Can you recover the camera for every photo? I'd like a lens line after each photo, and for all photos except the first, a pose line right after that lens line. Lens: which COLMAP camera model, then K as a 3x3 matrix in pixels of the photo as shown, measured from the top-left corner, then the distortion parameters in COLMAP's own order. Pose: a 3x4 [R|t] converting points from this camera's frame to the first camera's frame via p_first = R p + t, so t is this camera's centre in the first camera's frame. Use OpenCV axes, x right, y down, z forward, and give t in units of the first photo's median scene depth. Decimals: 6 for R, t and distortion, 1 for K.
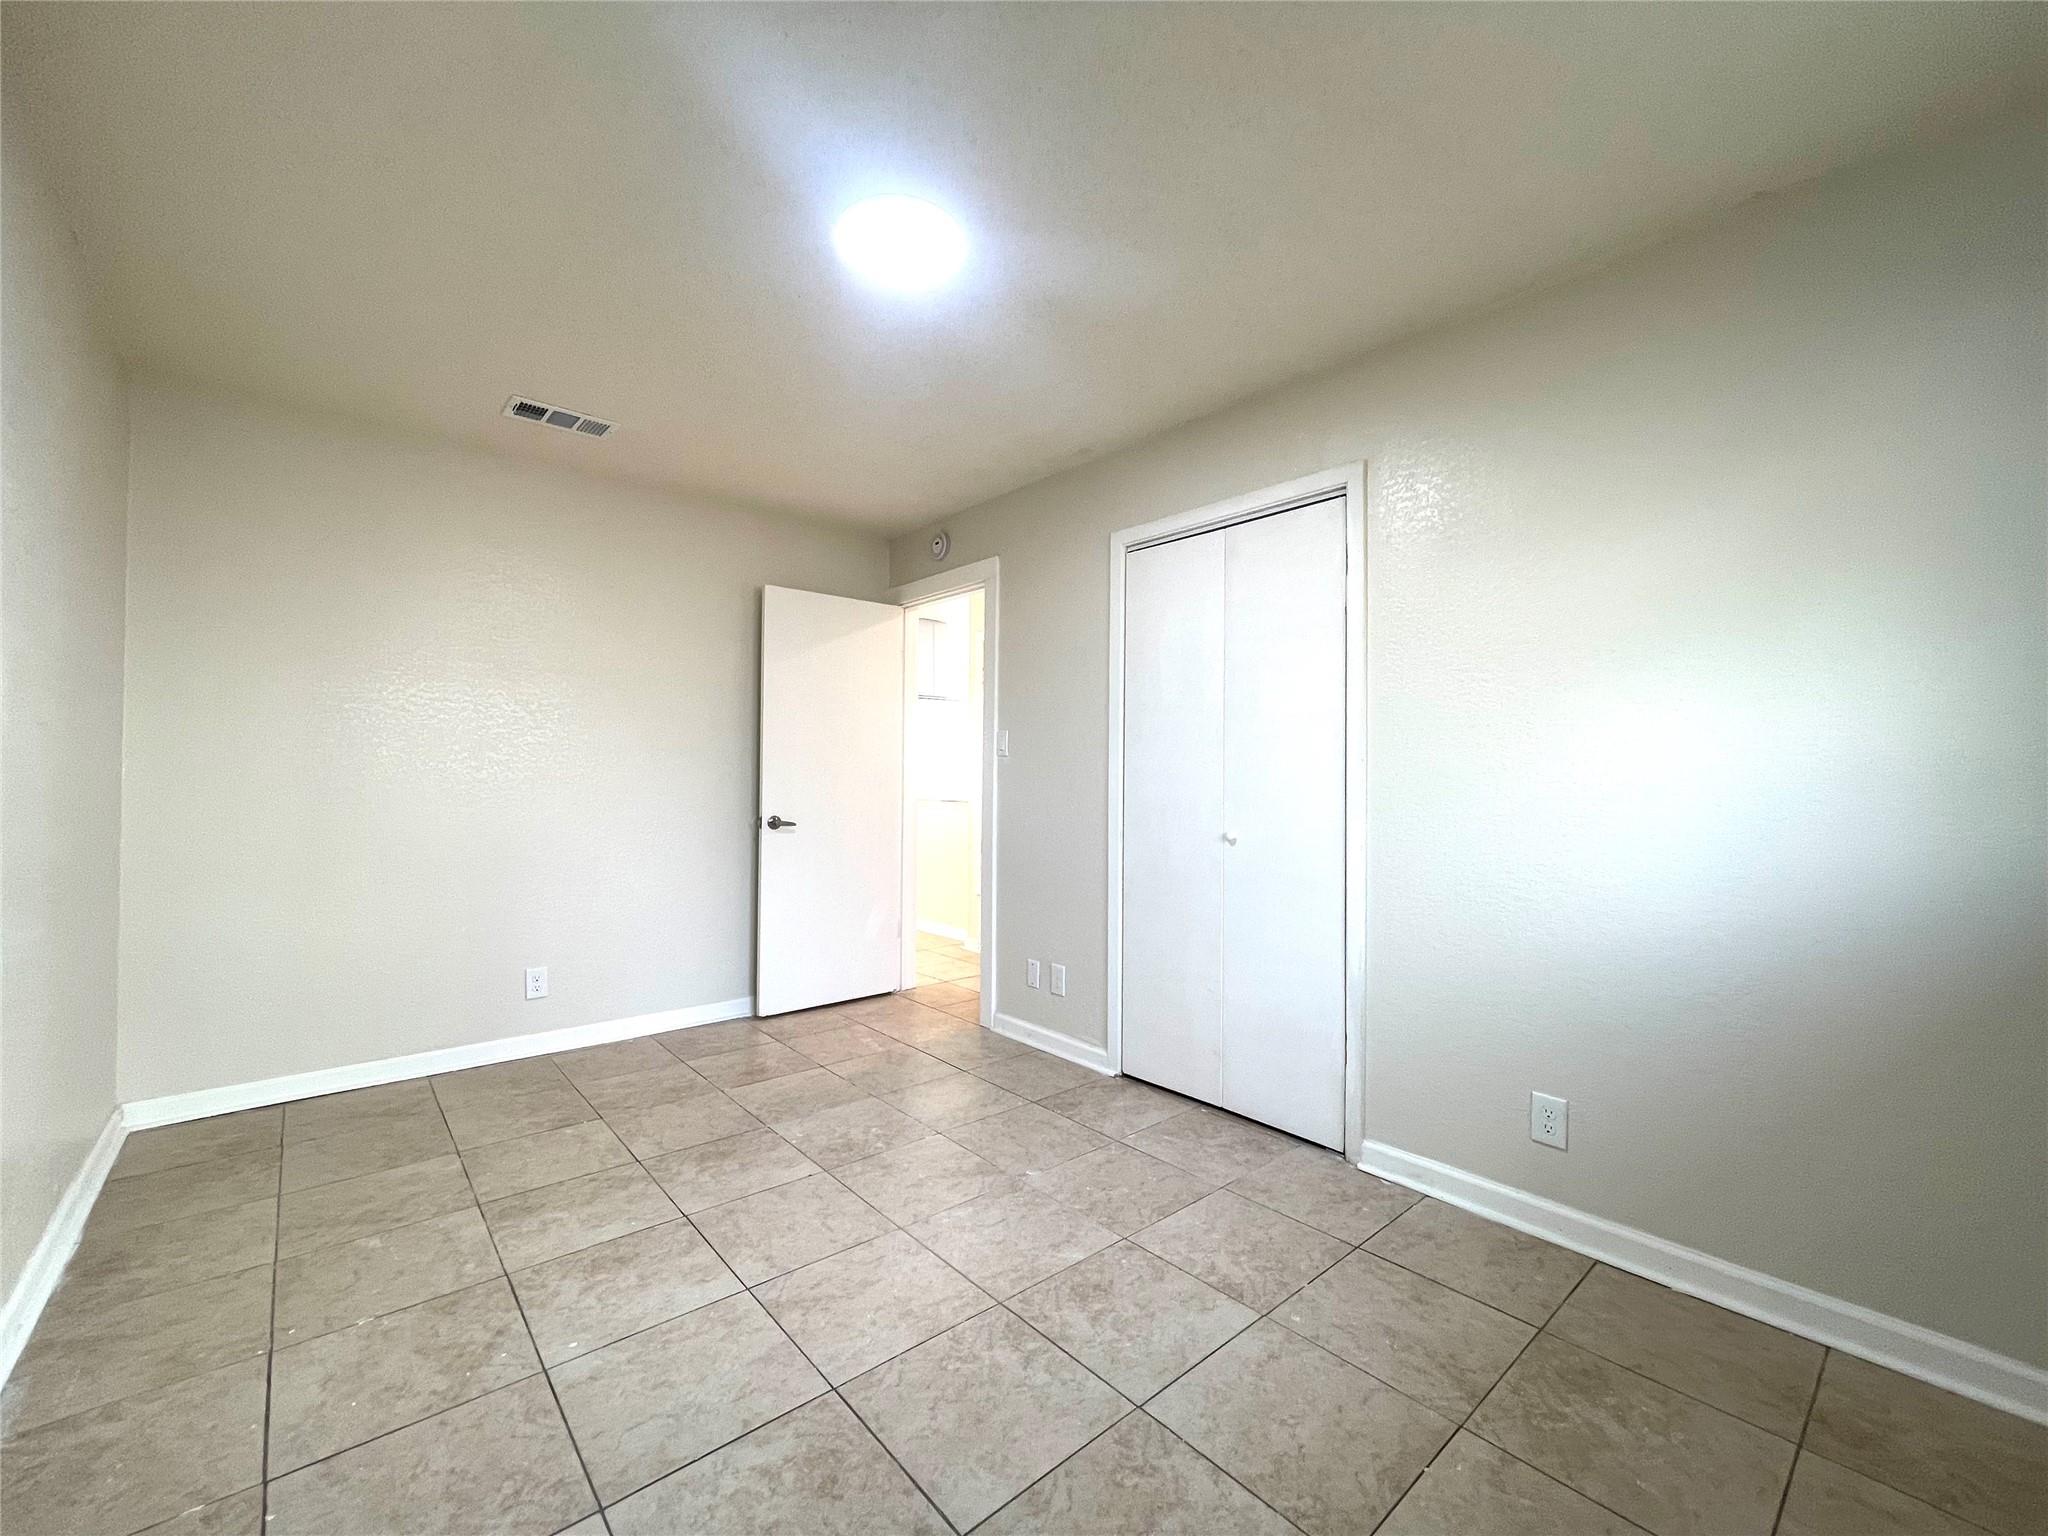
lens RADIAL K [[837.0, 0, 1021.8], [0, 837.0, 764.1], [0, 0, 1]] dist [0.000198, 0.000489]
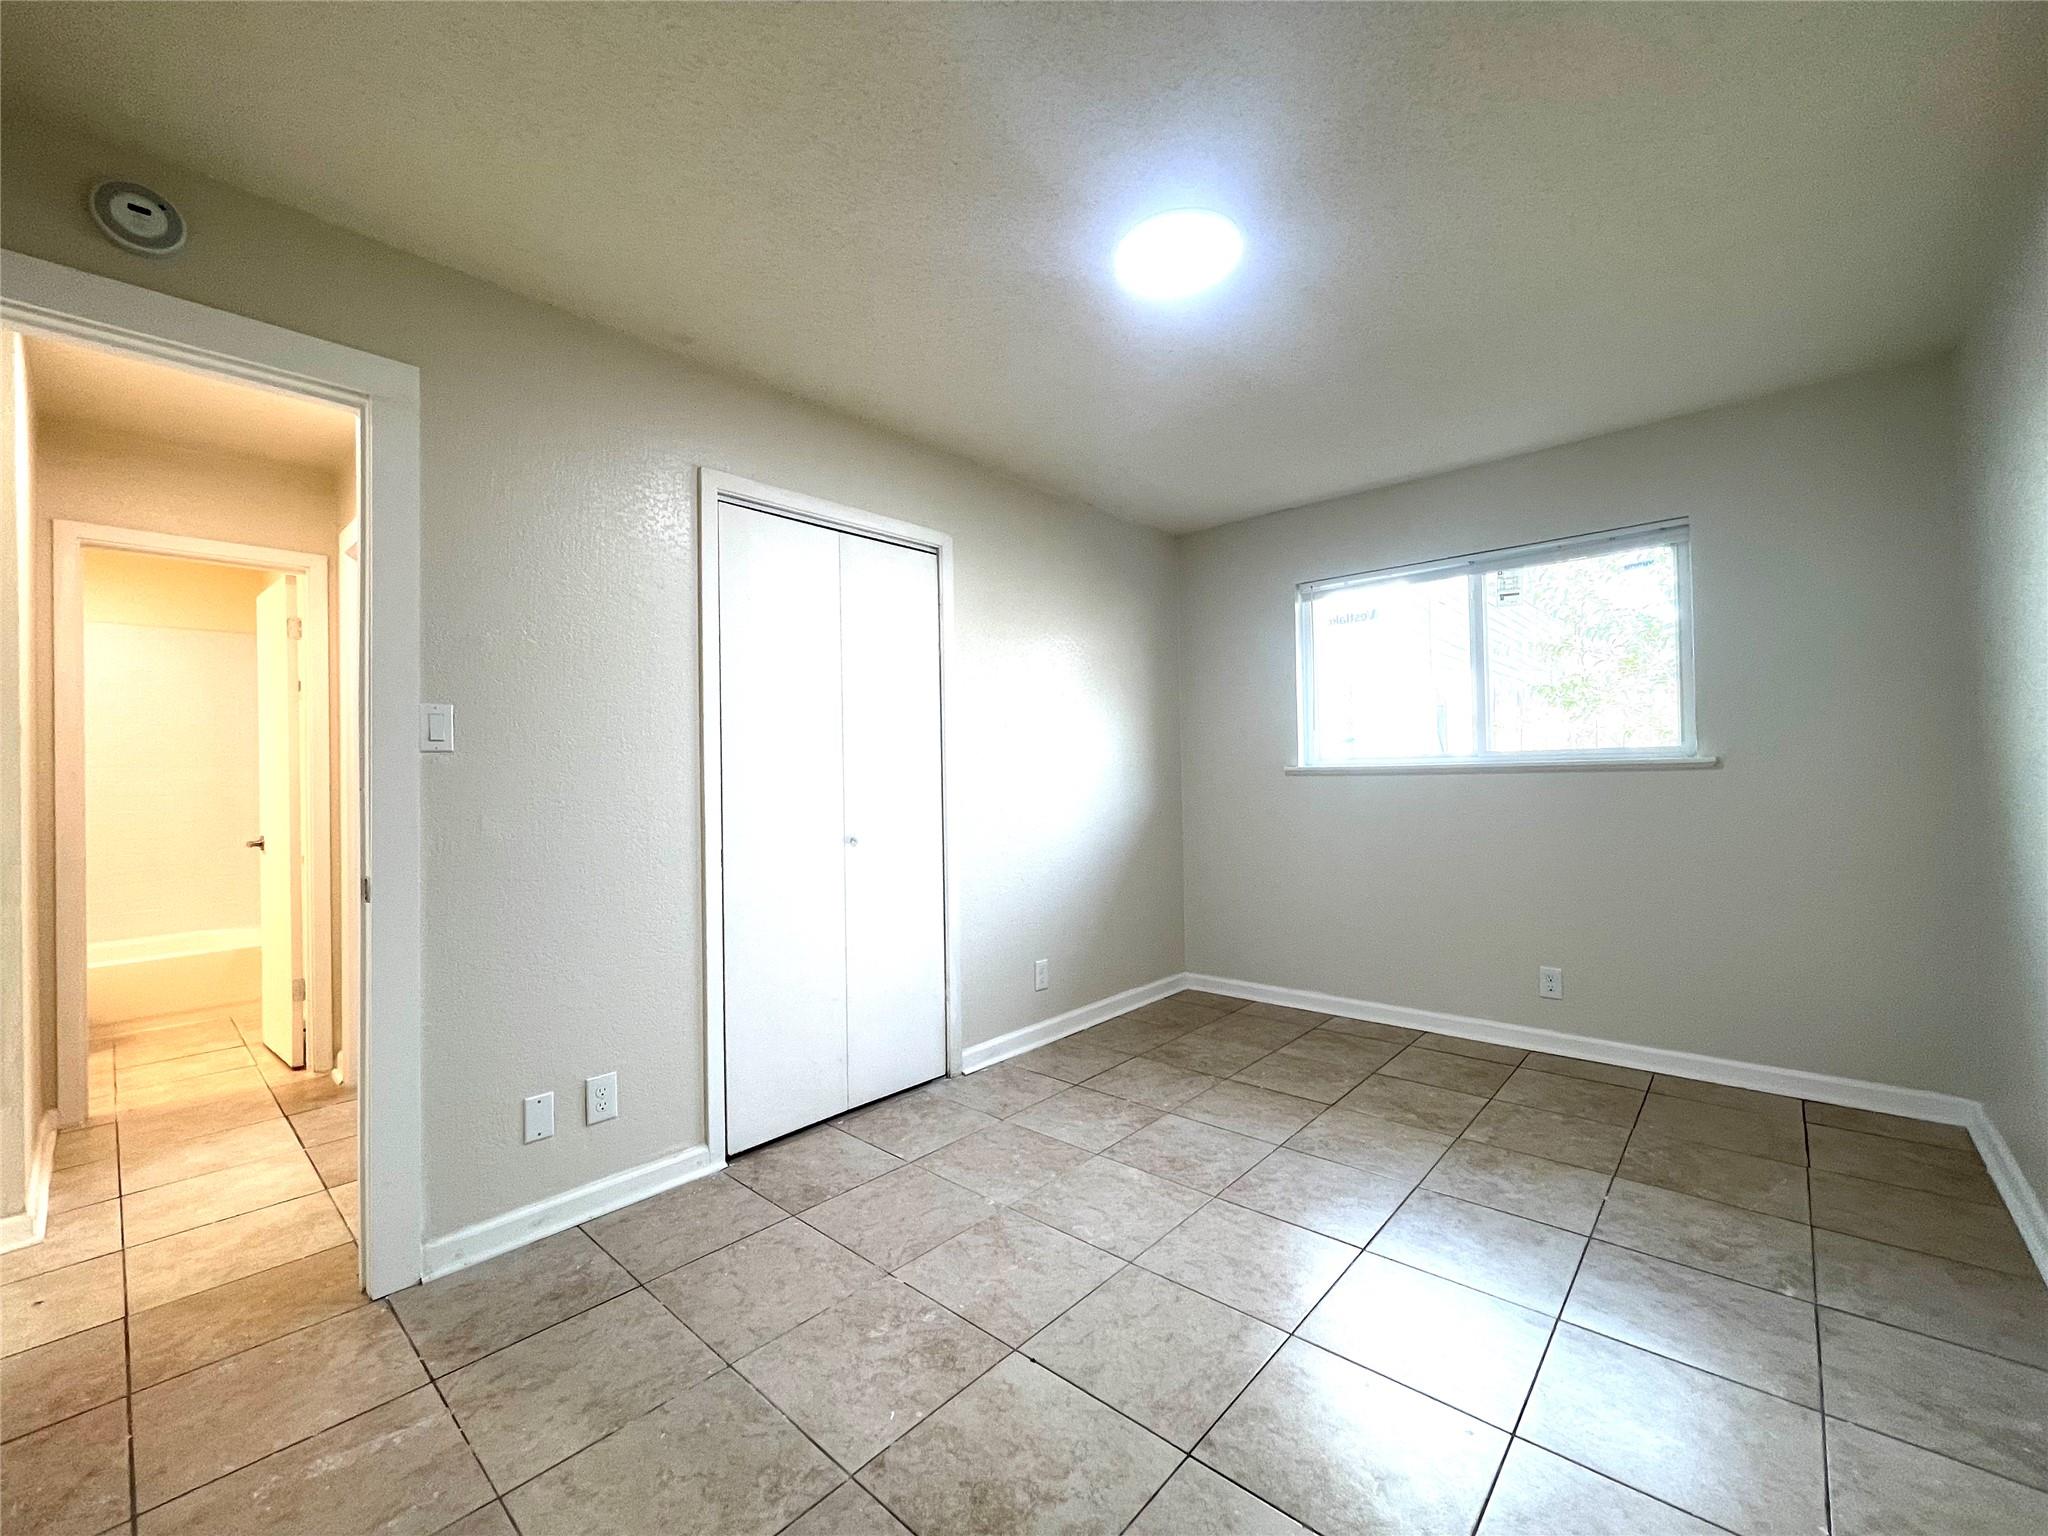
lens RADIAL K [[836.9, 0, 1025.9], [0, 836.9, 764.4], [0, 0, 1]] dist [-0.000866, -0.000186]
pose [[-0.126214, 0.010595, 0.991946, -1.033425], [0.003679, 0.999941, -0.010212, 0.010307], [-0.991996, 0.002360, -0.126245, 1.203042]]
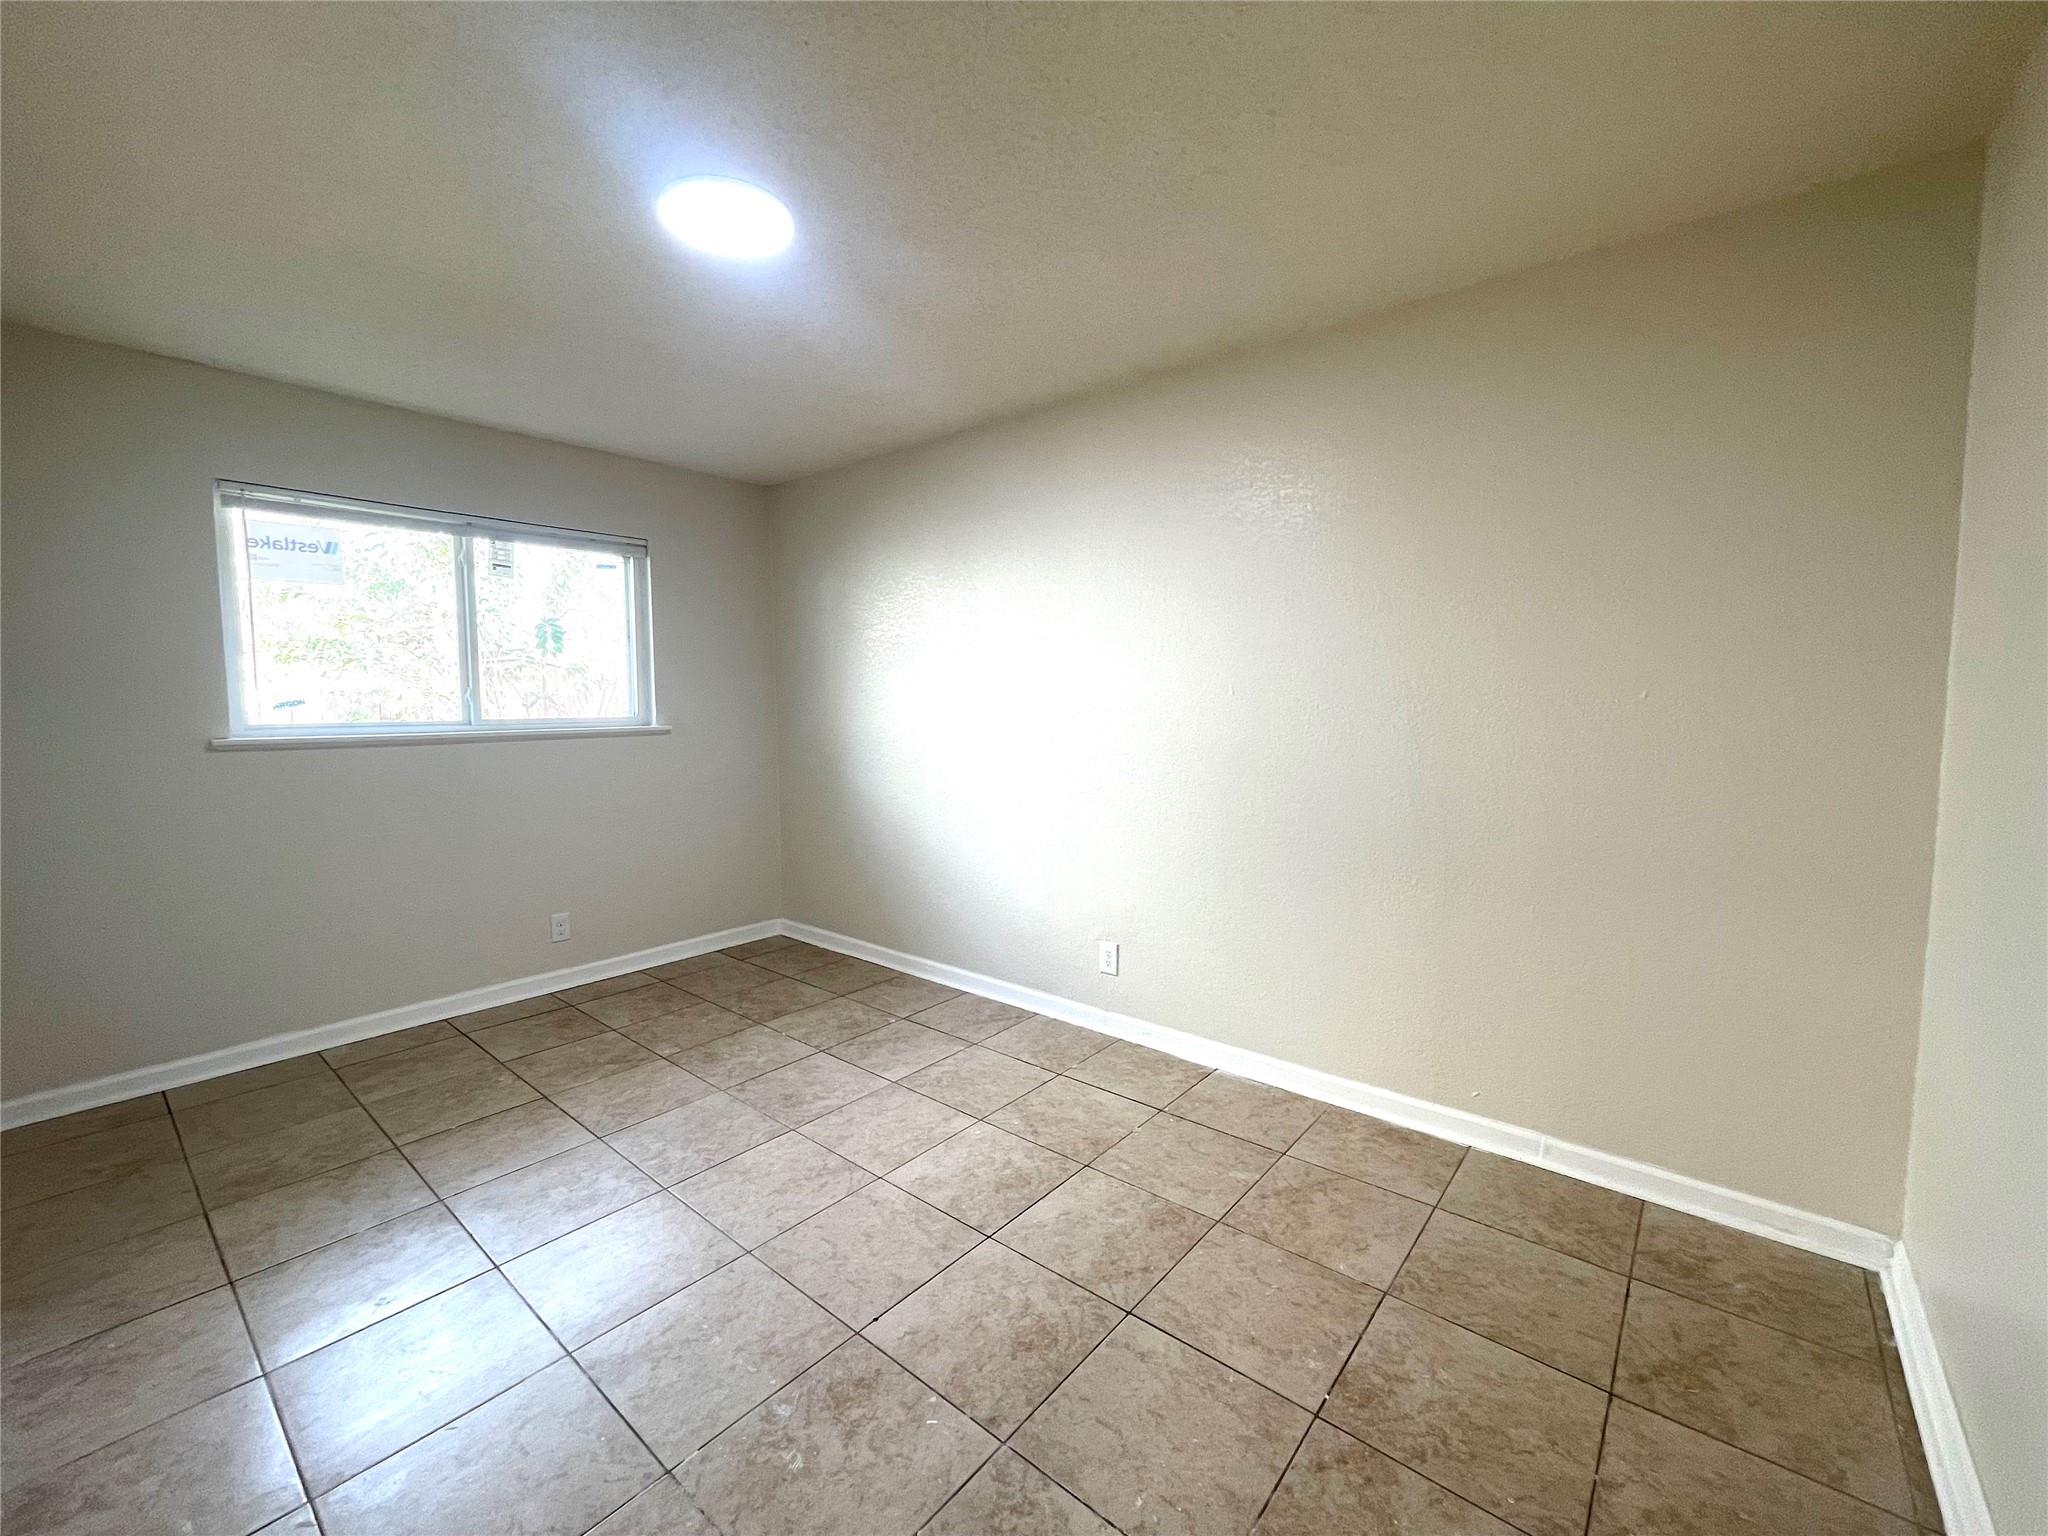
lens RADIAL K [[836.9, 0, 1025.9], [0, 836.9, 764.4], [0, 0, 1]] dist [-0.000866, -0.000186]
pose [[-0.986301, 0.011328, -0.164565, -0.294339], [0.001040, 0.998047, 0.062466, -0.042194], [0.164951, 0.061439, -0.984386, 1.886439]]
